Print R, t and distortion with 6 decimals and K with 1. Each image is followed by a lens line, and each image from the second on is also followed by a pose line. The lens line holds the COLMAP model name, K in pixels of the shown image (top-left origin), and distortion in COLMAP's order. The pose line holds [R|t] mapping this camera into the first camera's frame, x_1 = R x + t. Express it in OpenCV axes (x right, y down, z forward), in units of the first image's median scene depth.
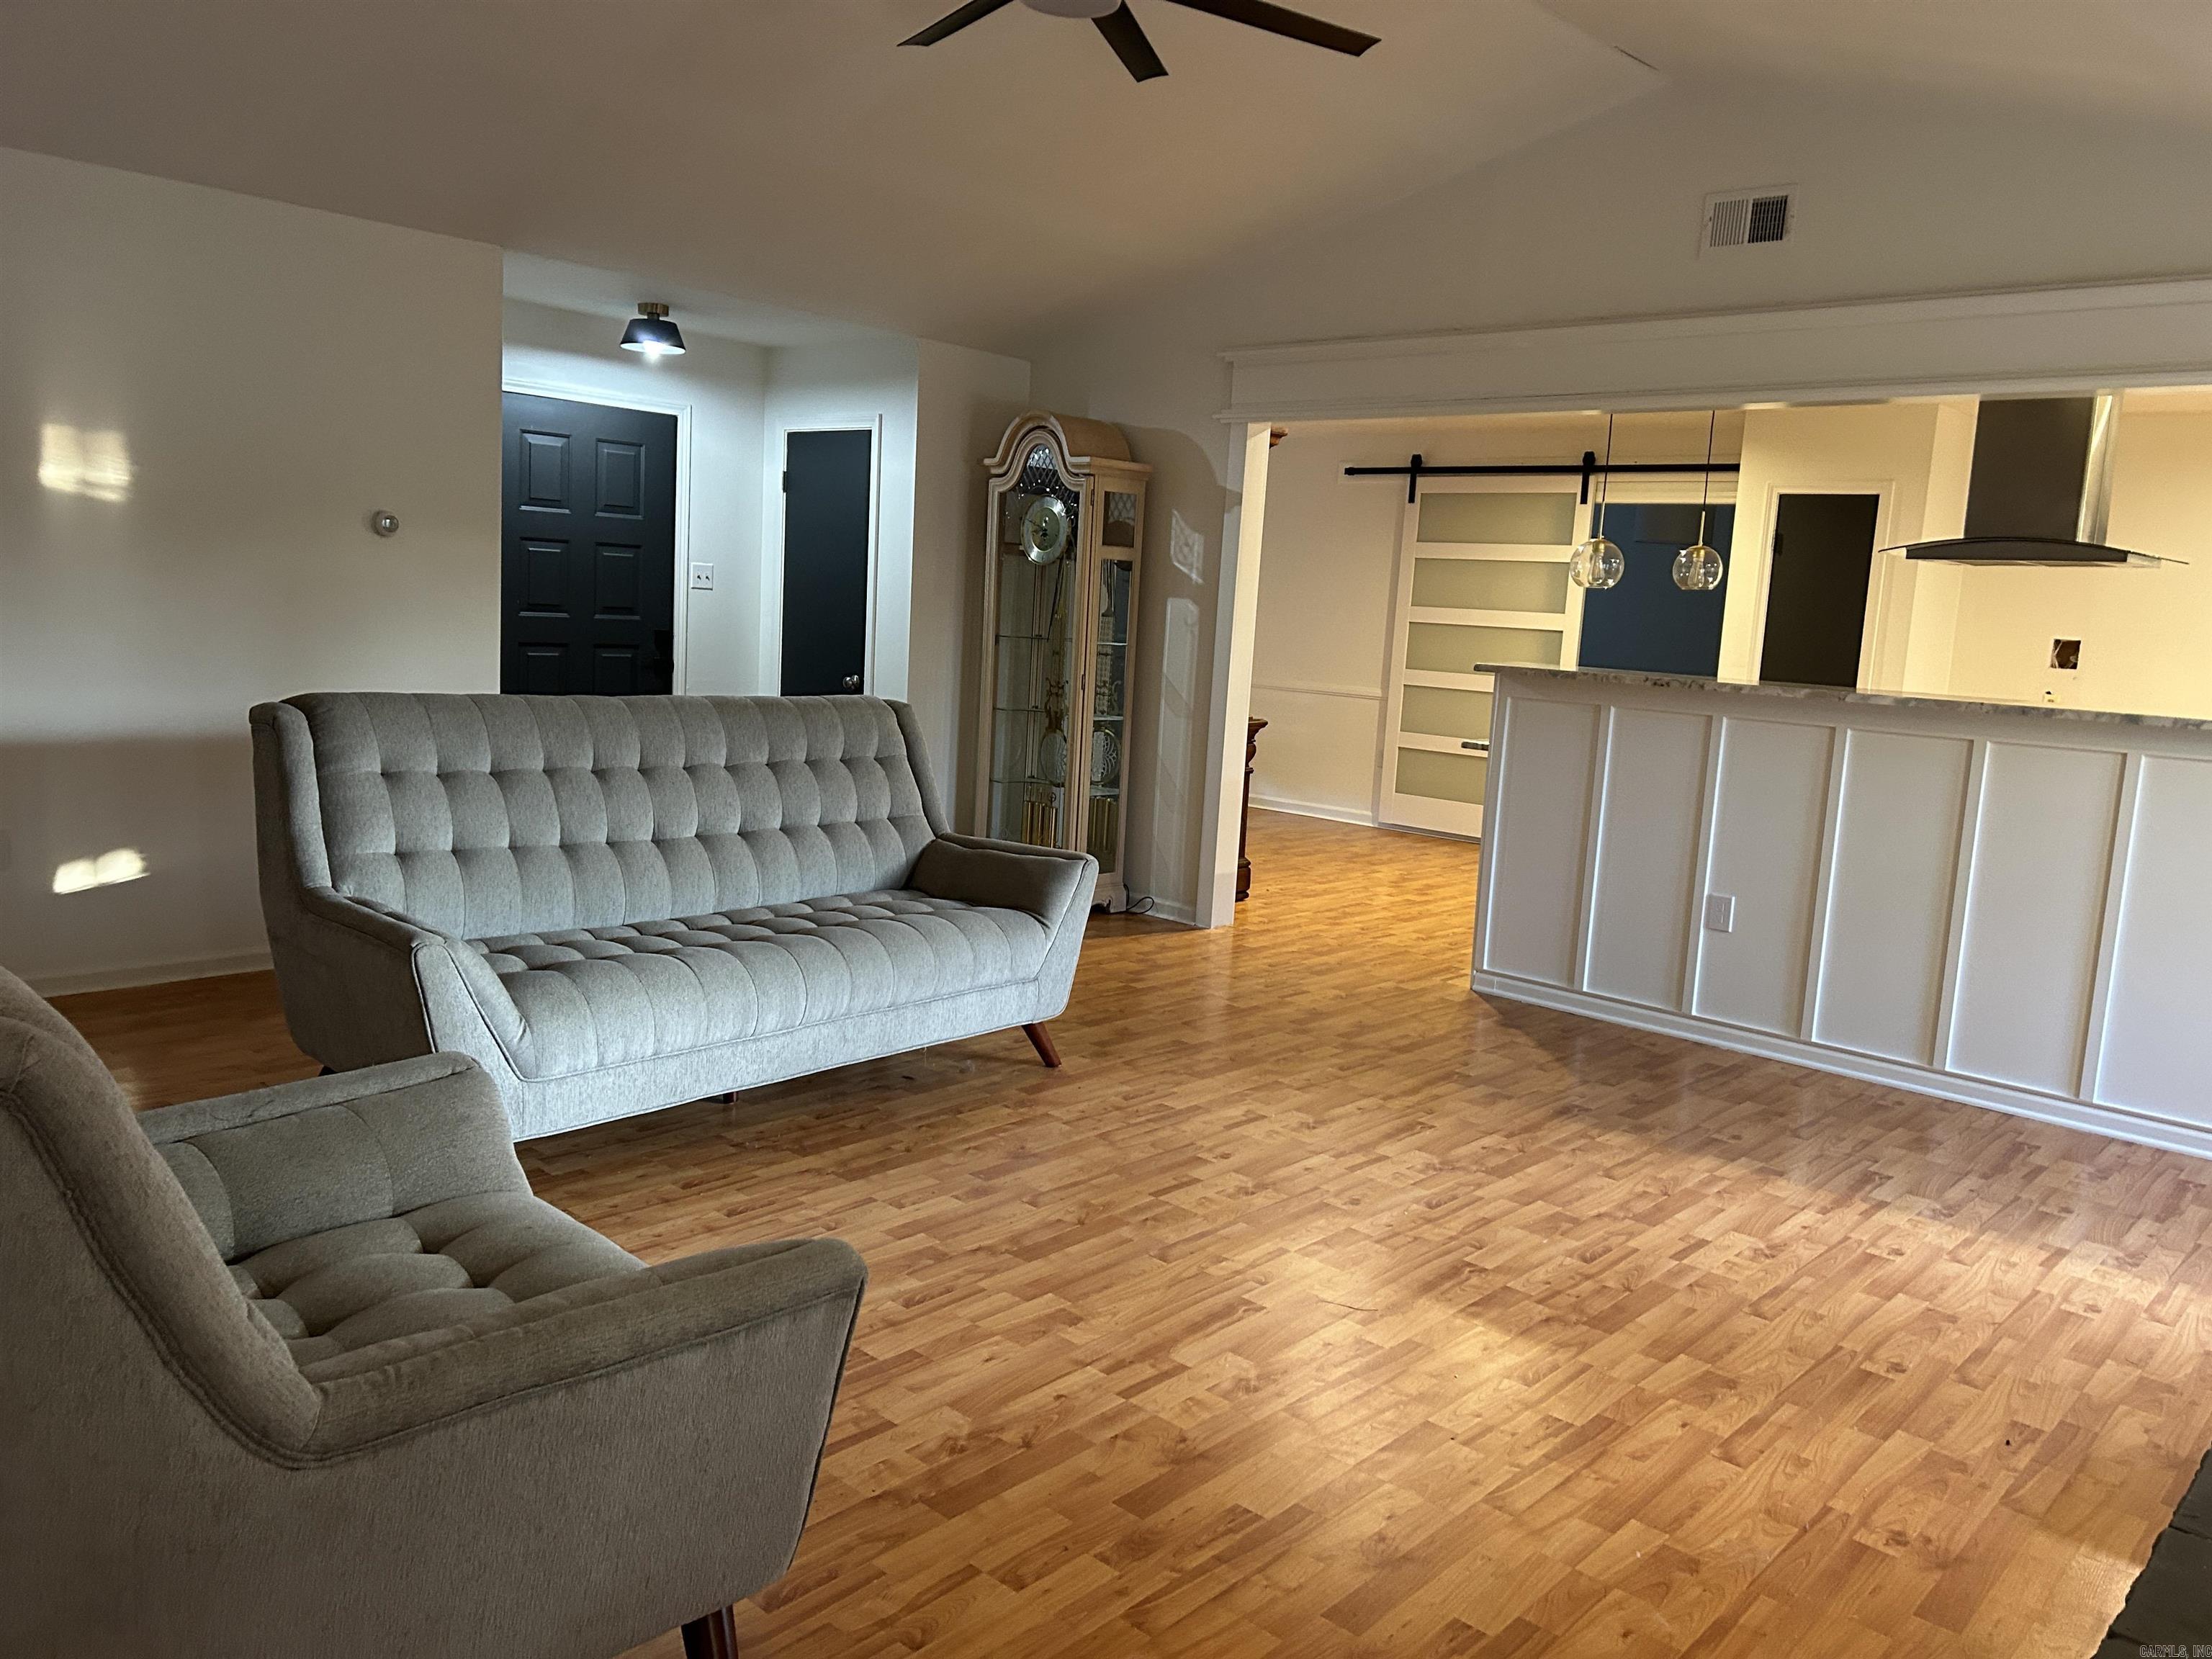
lens RADIAL K [[1656.0, 0, 1052.5], [0, 1656.0, 810.5], [0, 0, 1]] dist [0.043391, -0.056286]
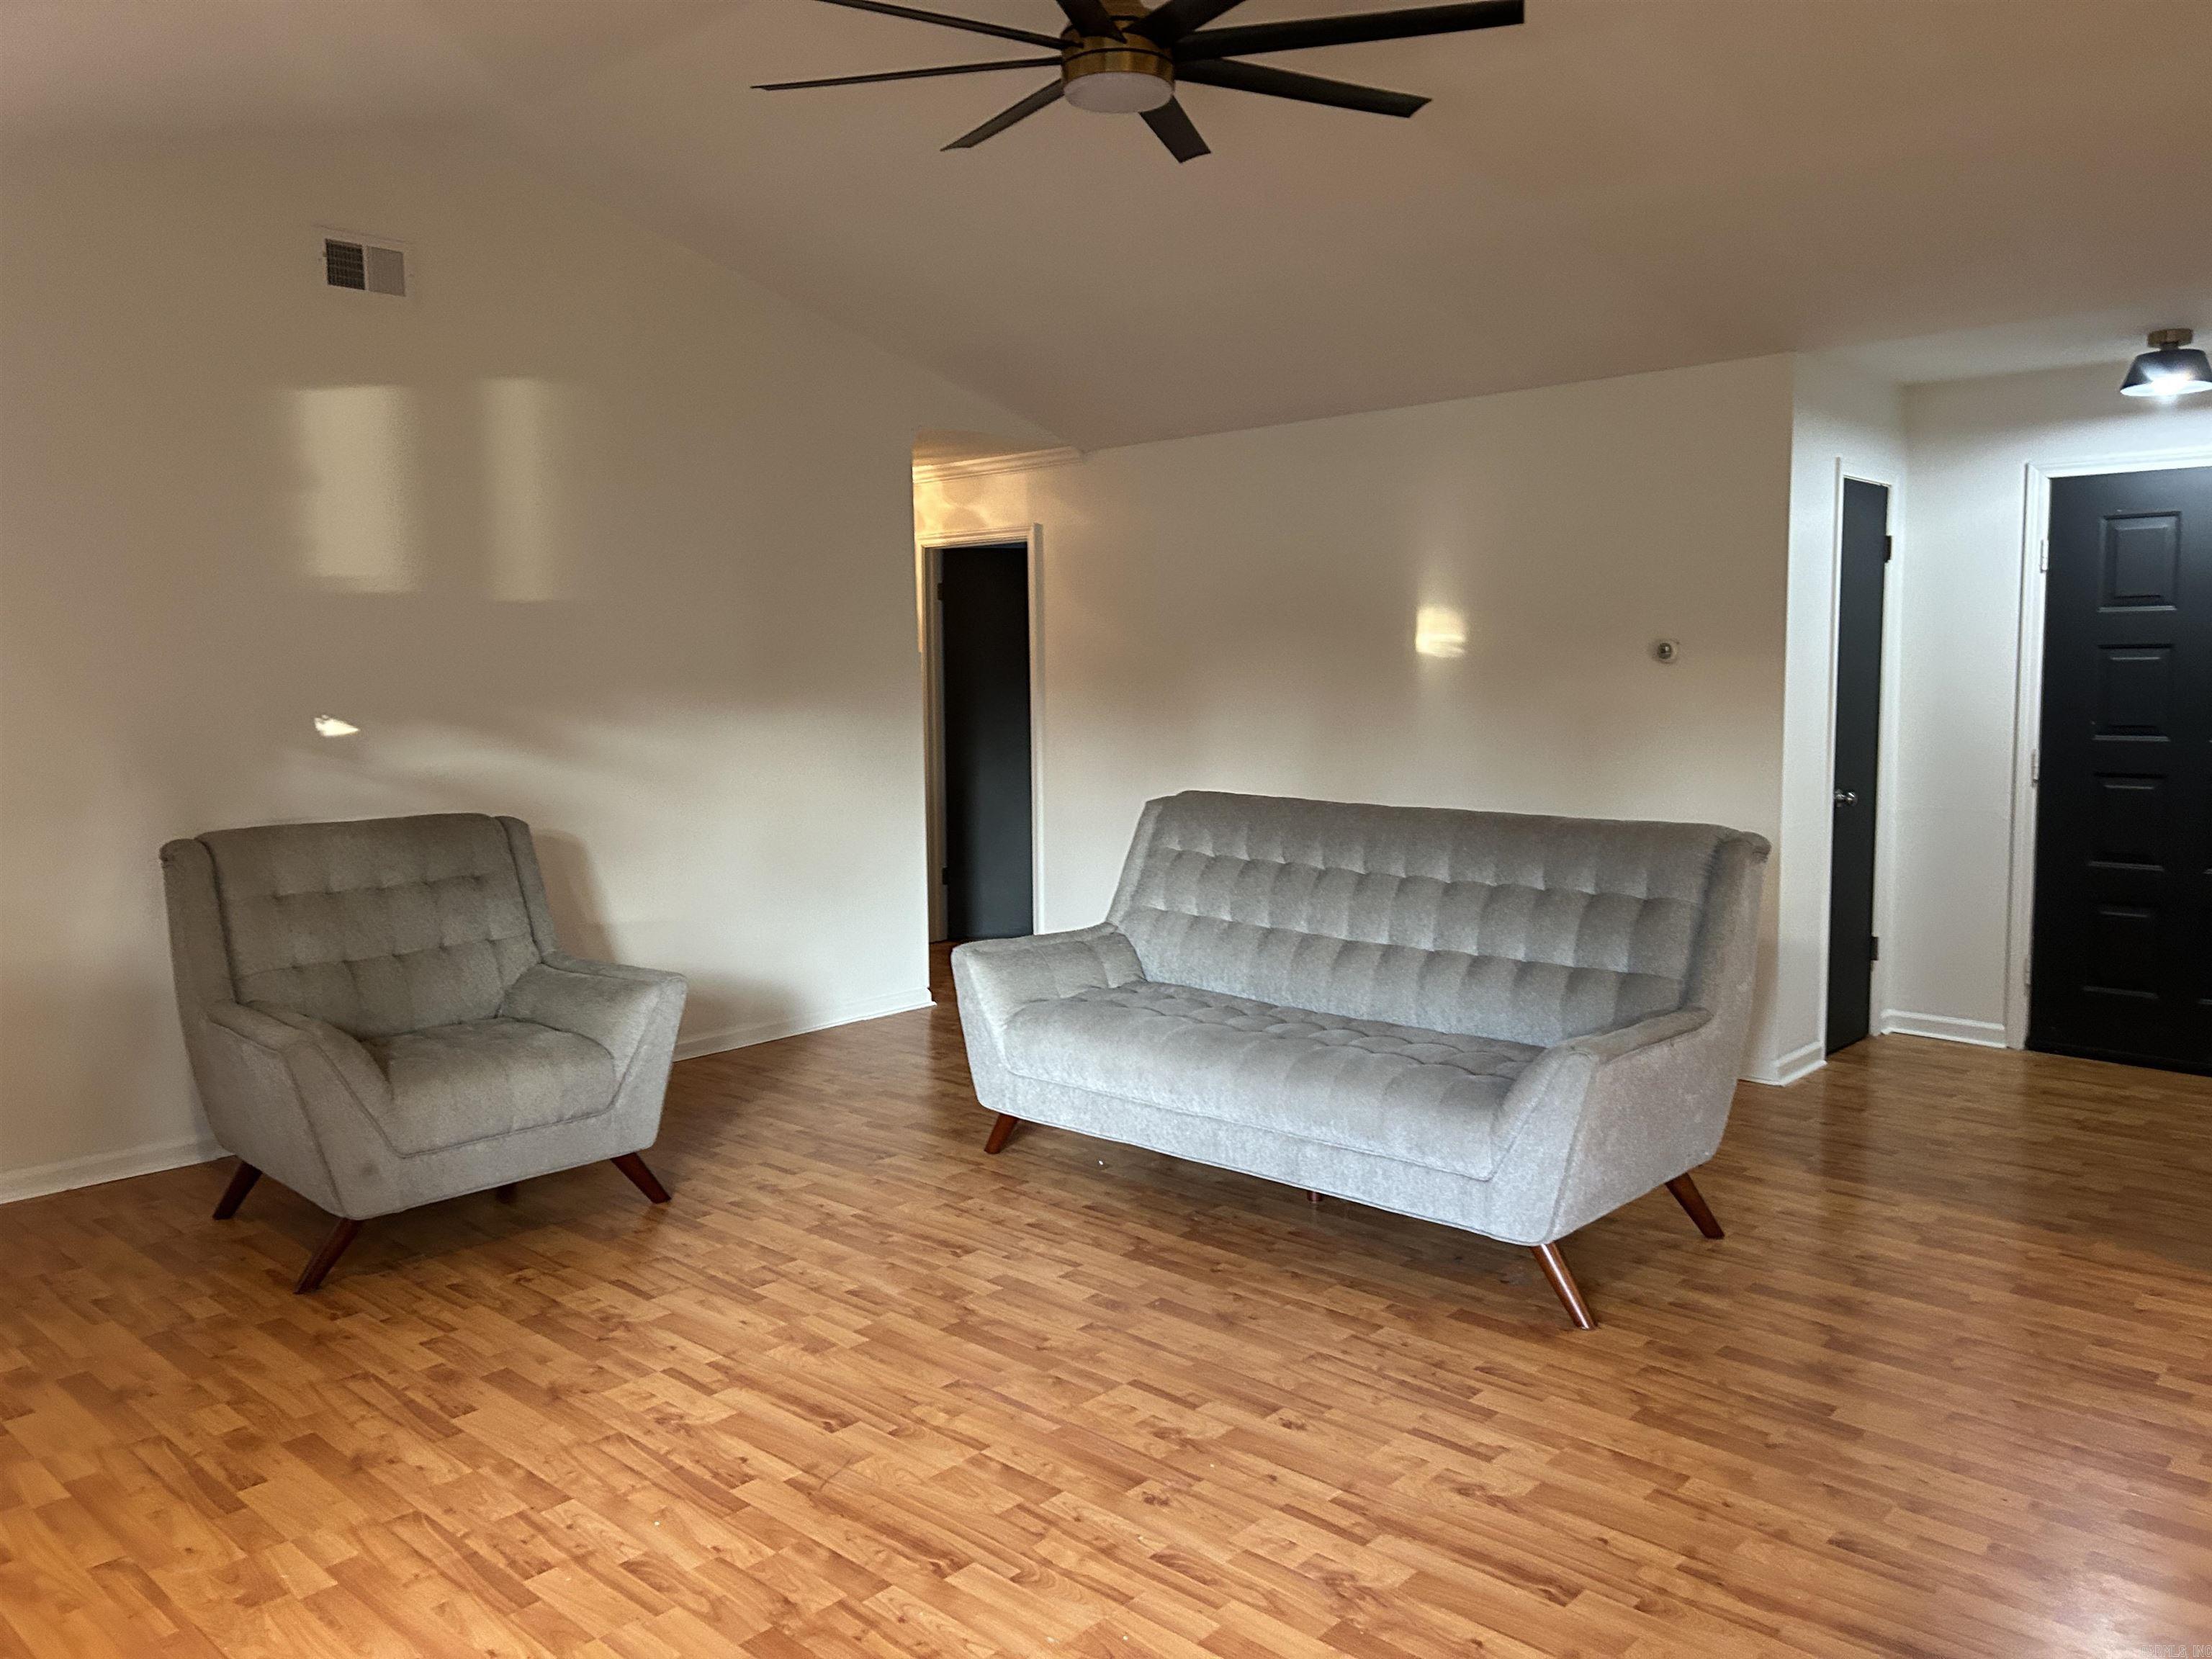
lens RADIAL K [[1656.0, 0, 1106.6], [0, 1656.0, 820.5], [0, 0, 1]] dist [0.043391, -0.056286]
pose [[0.020015, 0.044781, -0.998796, 0.879608], [-0.128396, 0.990839, 0.041851, -0.087682], [0.991521, 0.127404, 0.025582, 0.898490]]
